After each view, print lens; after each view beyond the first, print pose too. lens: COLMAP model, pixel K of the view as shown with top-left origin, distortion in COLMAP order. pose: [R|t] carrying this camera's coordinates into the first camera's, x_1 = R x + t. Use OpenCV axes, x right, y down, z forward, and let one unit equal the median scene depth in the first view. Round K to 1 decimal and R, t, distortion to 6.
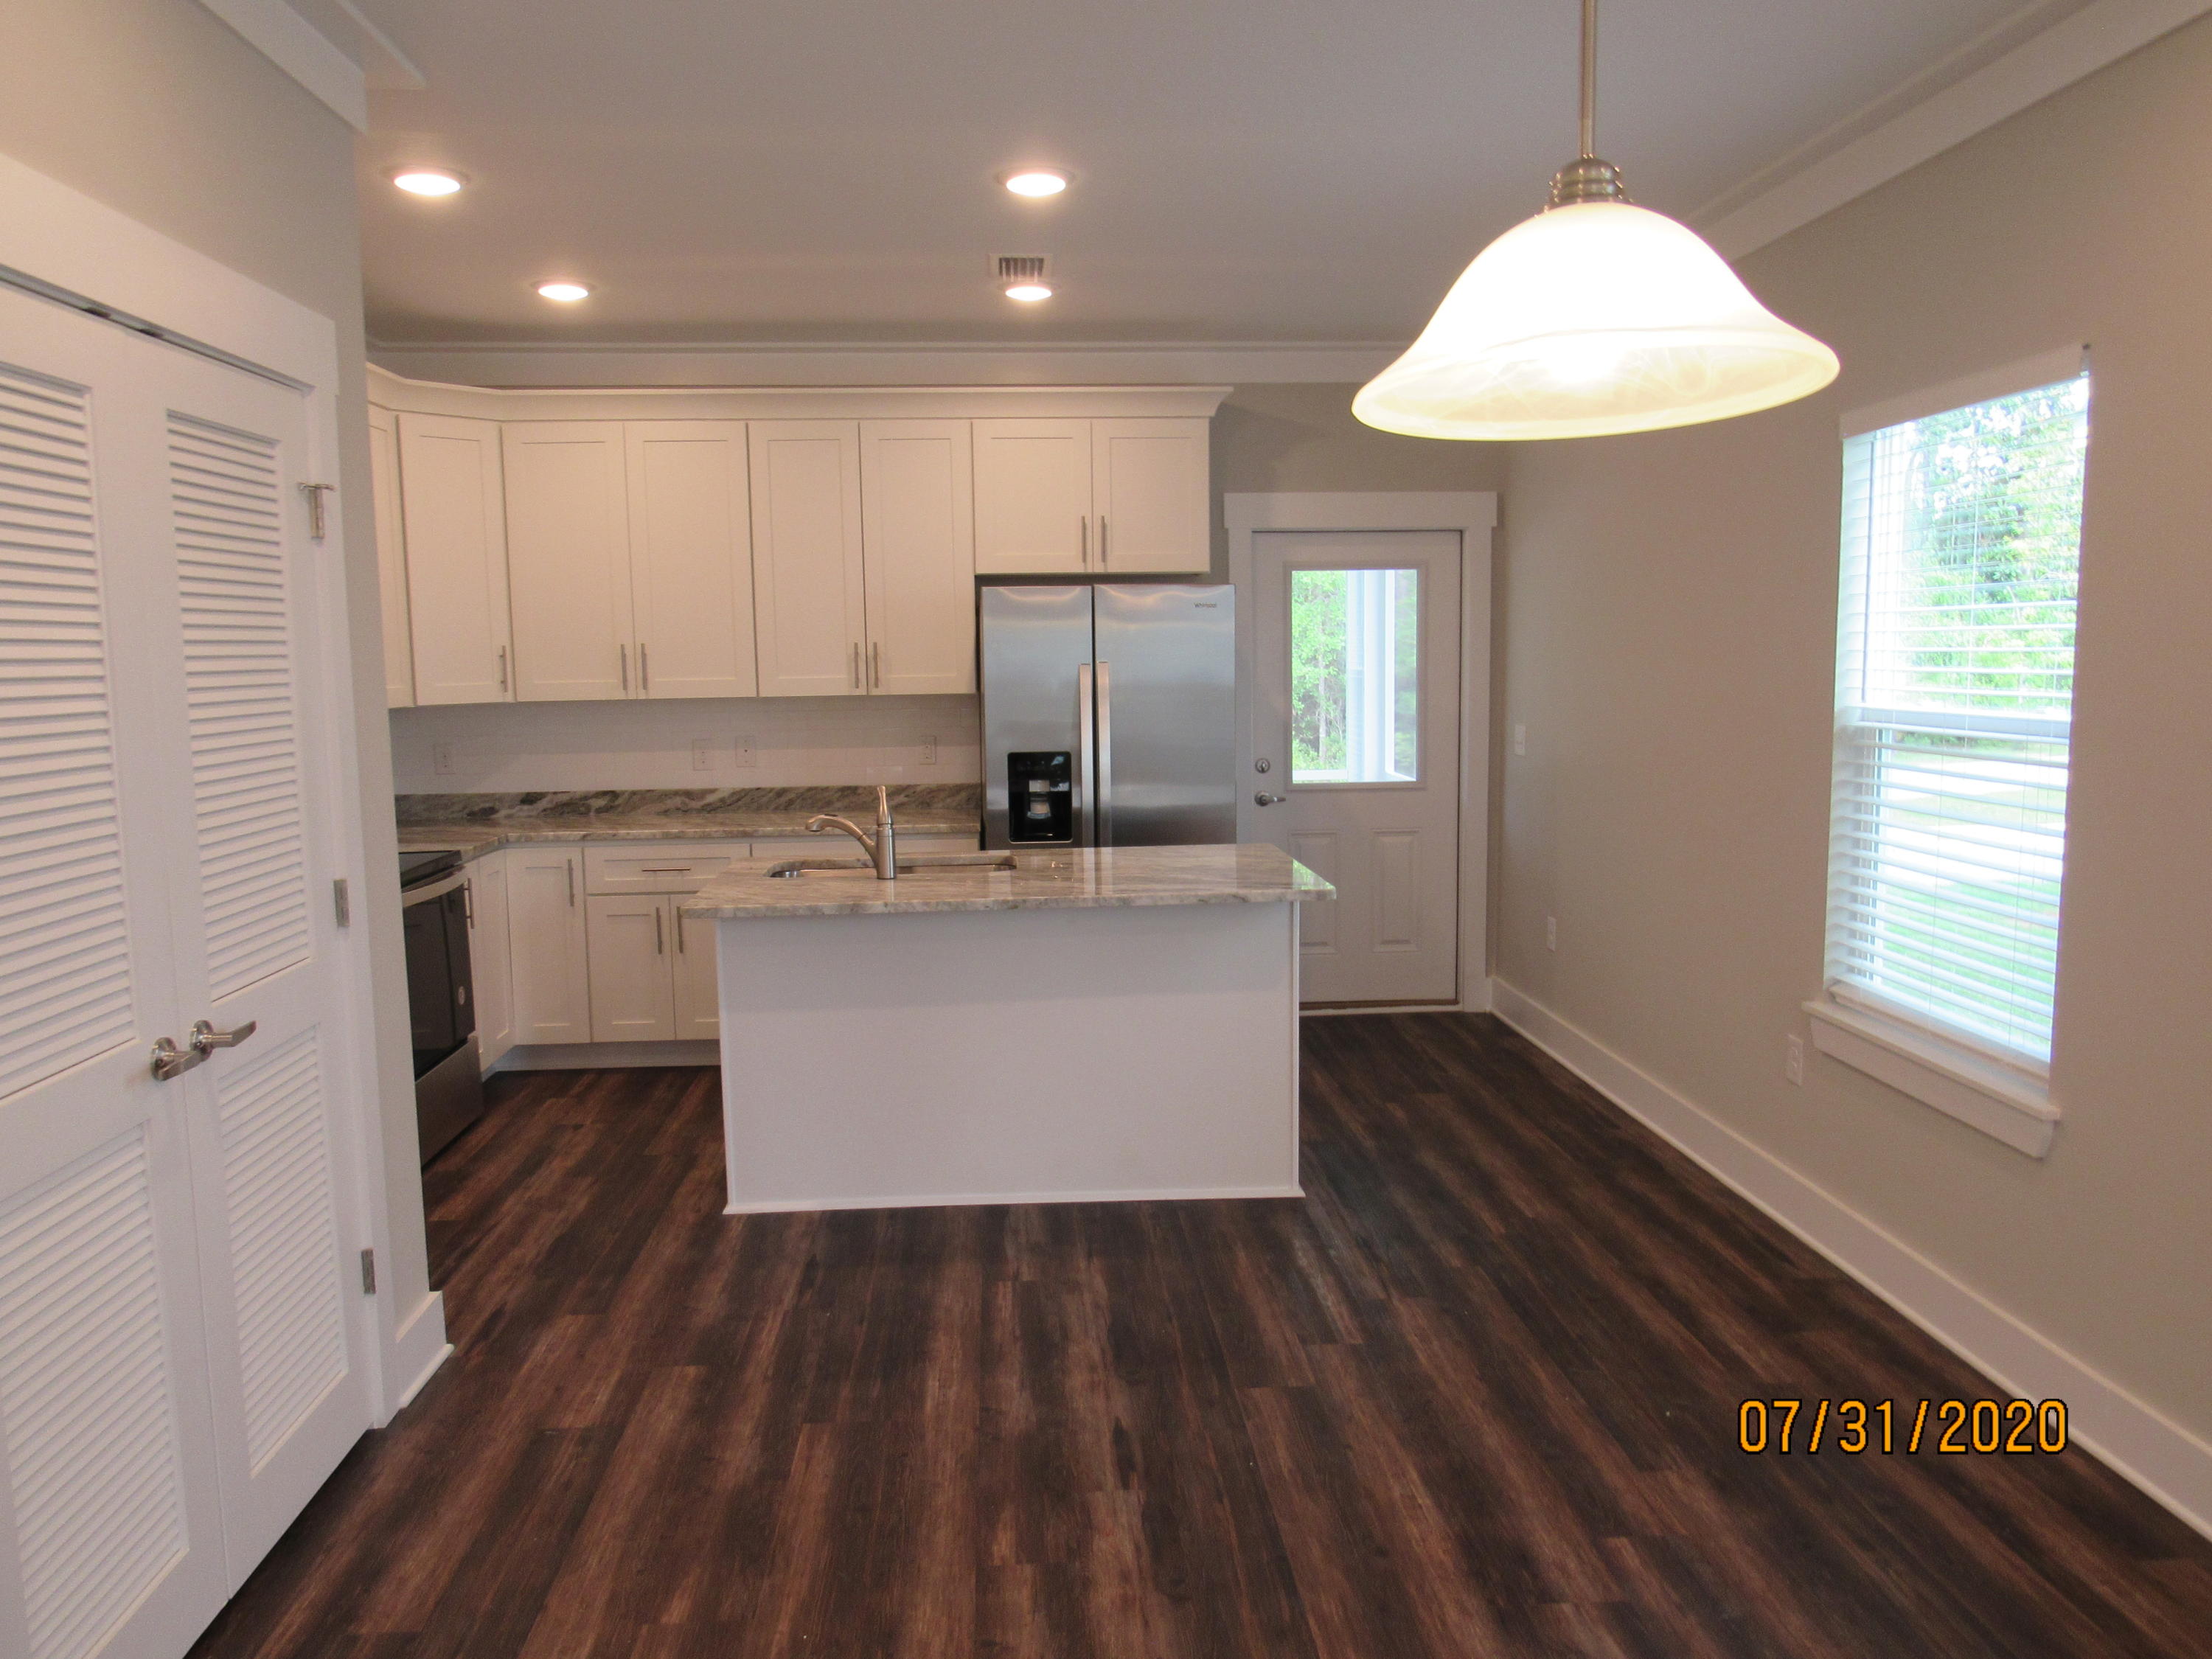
lens RADIAL K [[1637.2, 0, 1106.0], [0, 1637.2, 829.5], [0, 0, 1]] dist [0.005238, 0.002742]
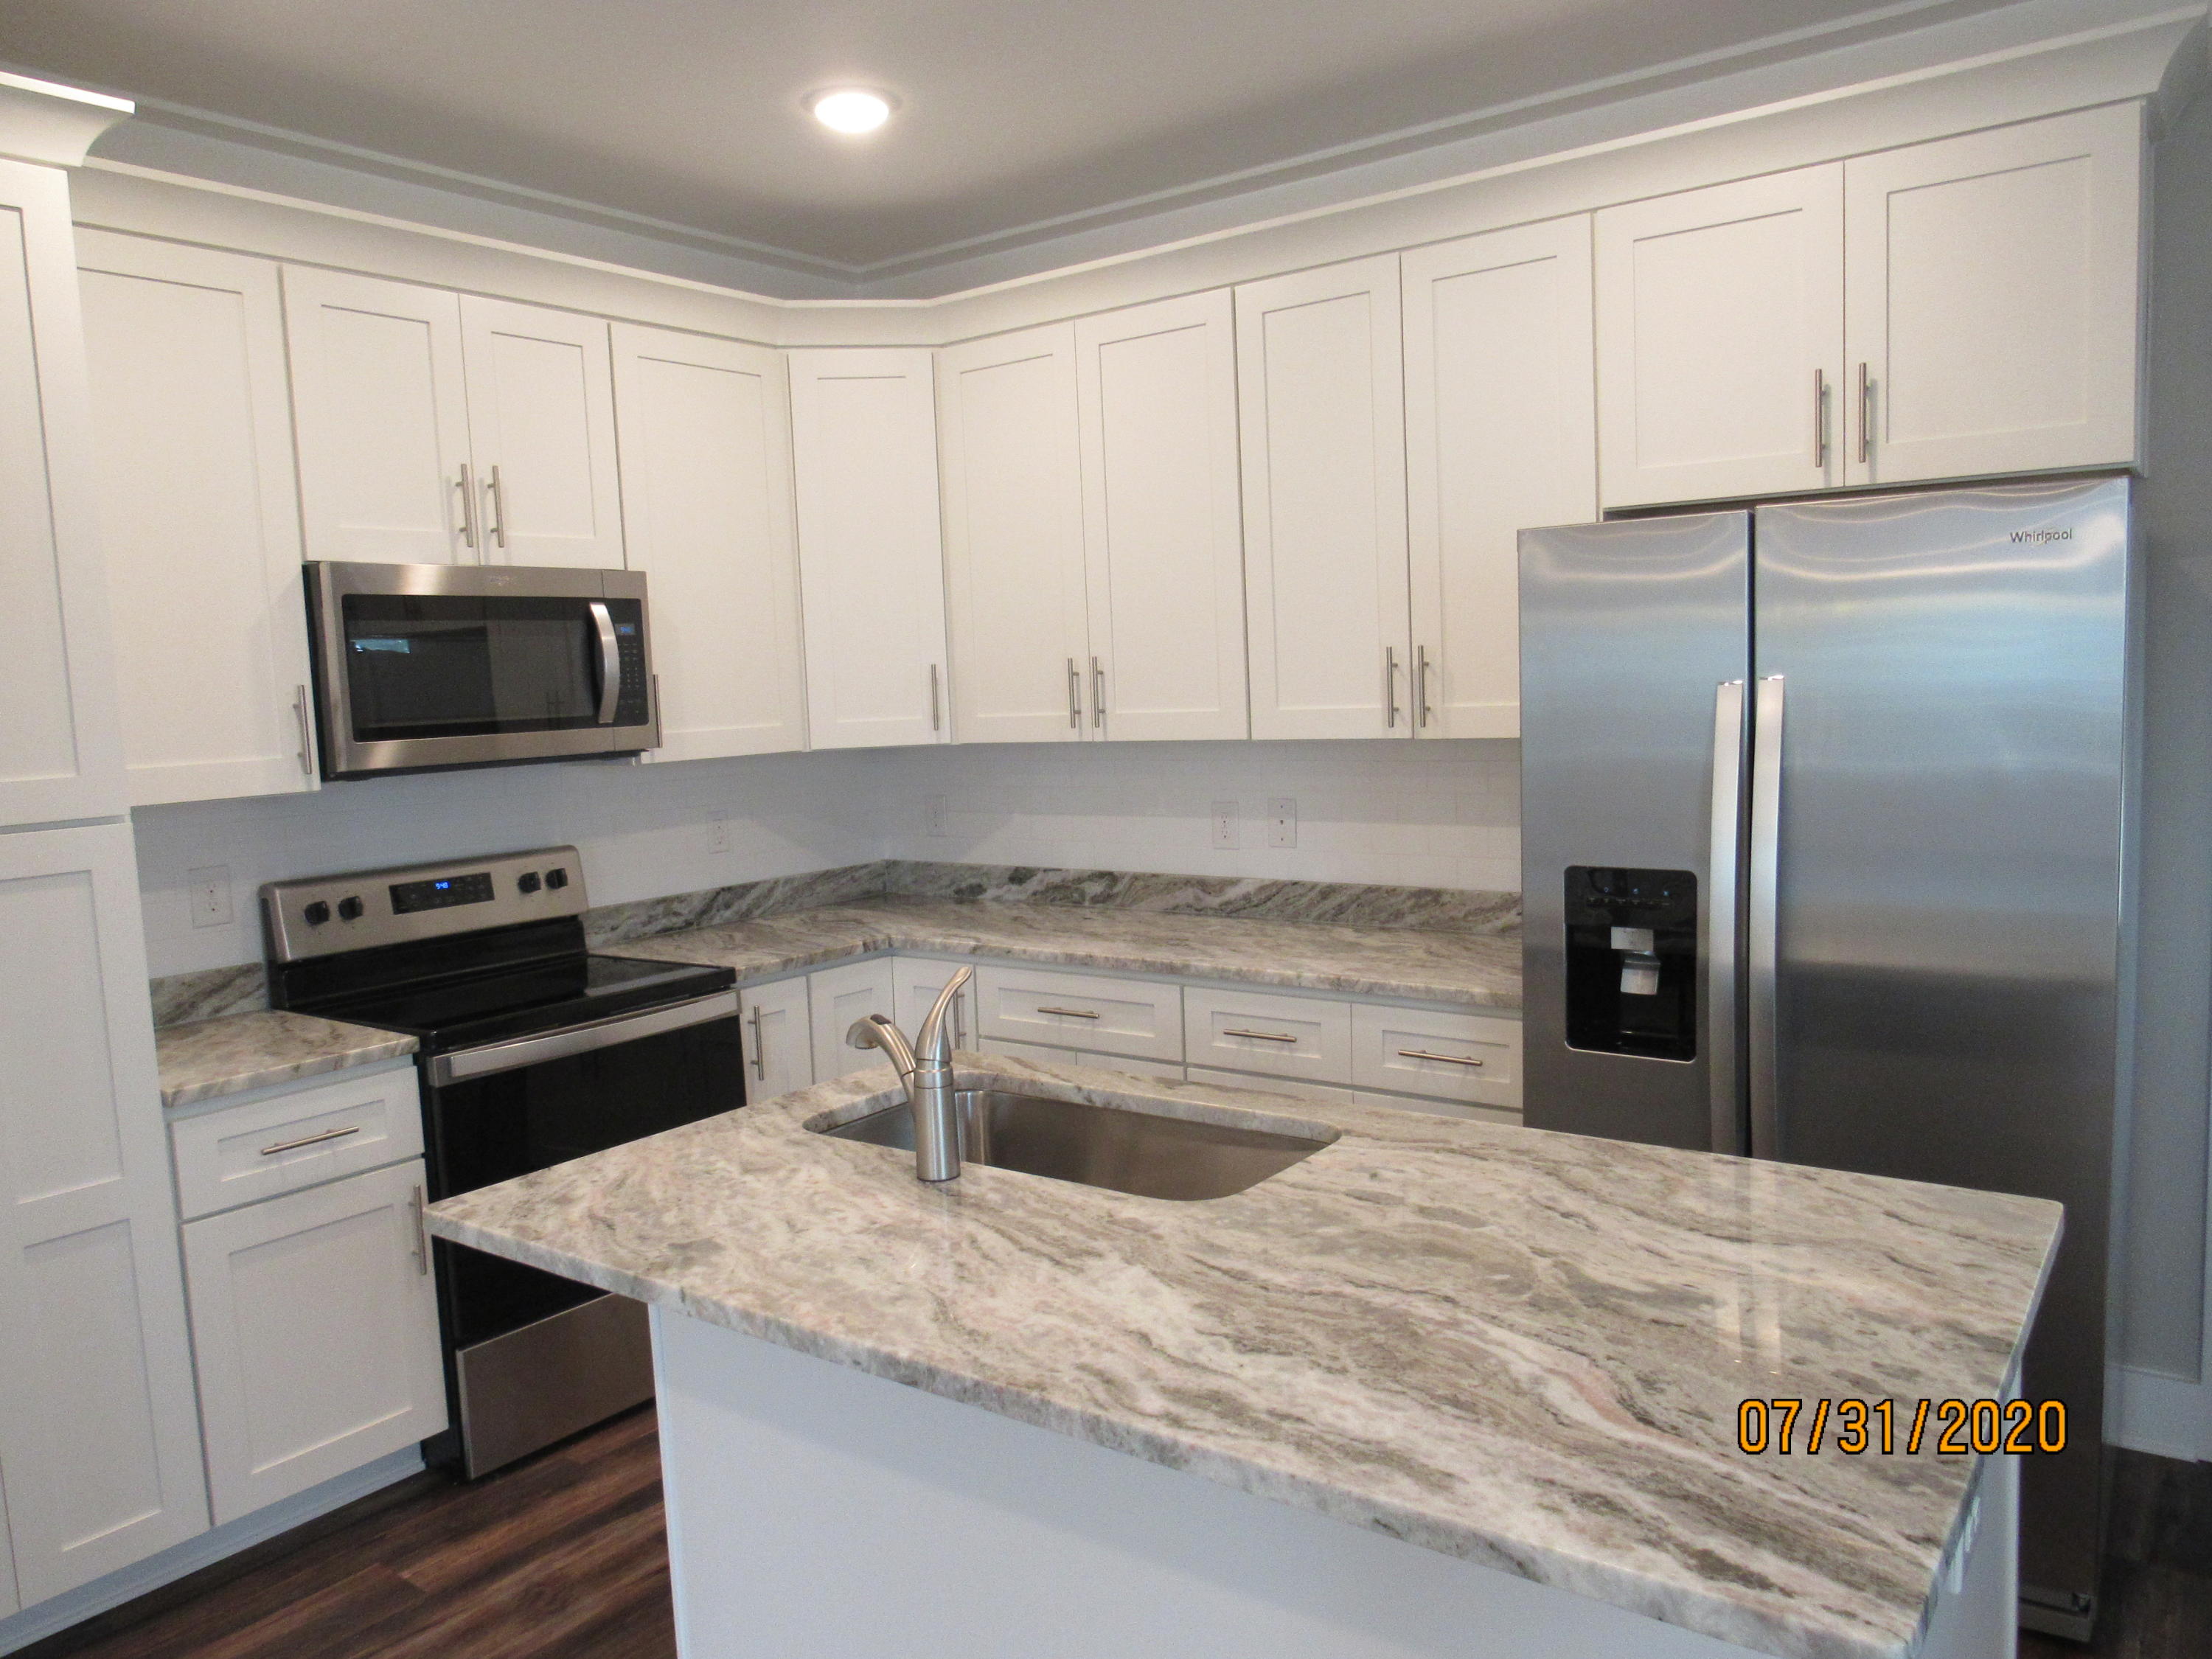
lens RADIAL K [[1637.2, 0, 1106.0], [0, 1637.2, 829.5], [0, 0, 1]] dist [0.005238, 0.002742]
pose [[0.775626, 0.047201, -0.629425, 0.131065], [-0.048128, 0.998720, 0.015587, -0.054381], [0.629355, 0.018203, 0.776905, 0.491212]]
